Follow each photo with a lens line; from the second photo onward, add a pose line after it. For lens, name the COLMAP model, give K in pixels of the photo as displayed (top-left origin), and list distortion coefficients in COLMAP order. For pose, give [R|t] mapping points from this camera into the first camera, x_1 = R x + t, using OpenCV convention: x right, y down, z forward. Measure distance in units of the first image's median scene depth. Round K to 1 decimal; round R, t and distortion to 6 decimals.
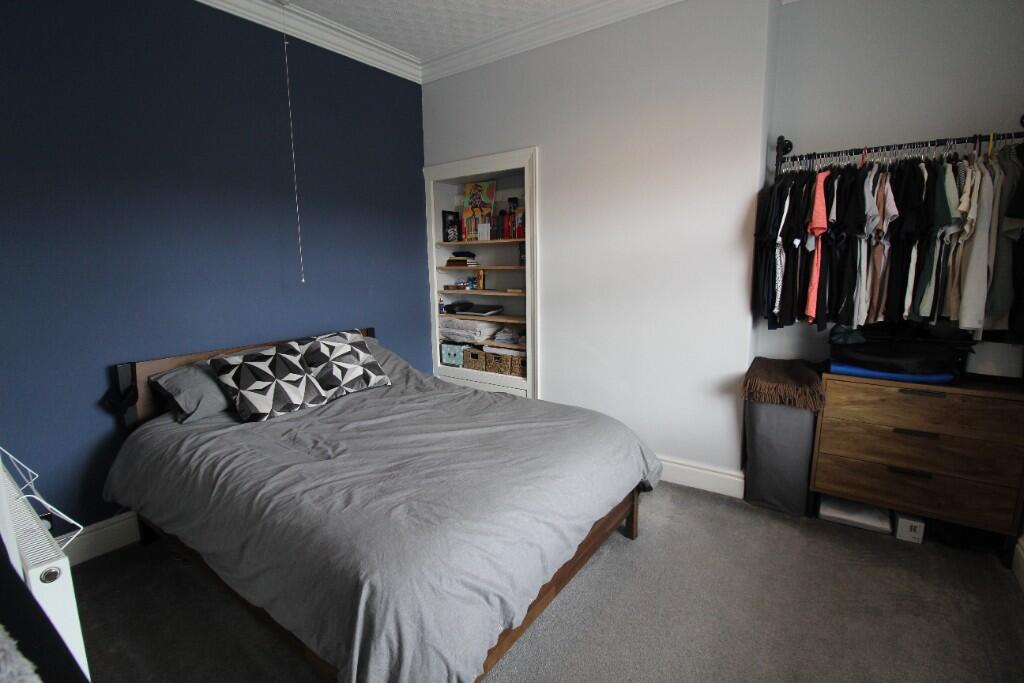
lens RADIAL K [[475.8, 0, 515.8], [0, 475.8, 331.2], [0, 0, 1]] dist [-0.001283, -0.000132]
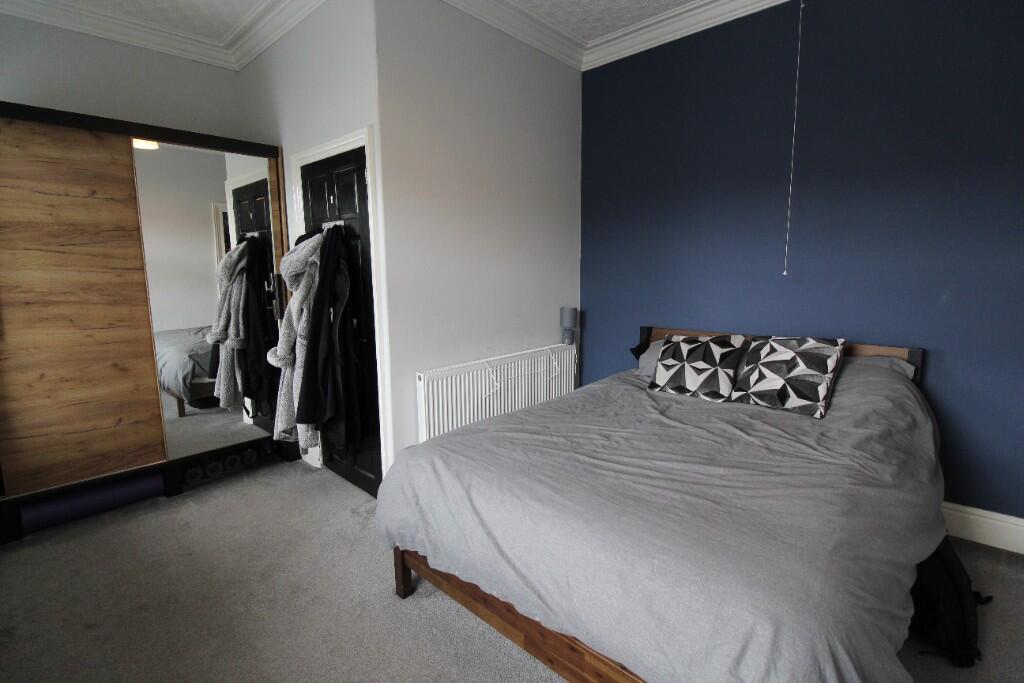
lens RADIAL K [[475.8, 0, 515.8], [0, 475.8, 331.2], [0, 0, 1]] dist [-0.001283, -0.000132]
pose [[-0.114356, 0.148267, -0.982313, 0.565167], [-0.134361, 0.977407, 0.163167, -0.087290], [0.984312, 0.150643, -0.091851, 0.675092]]
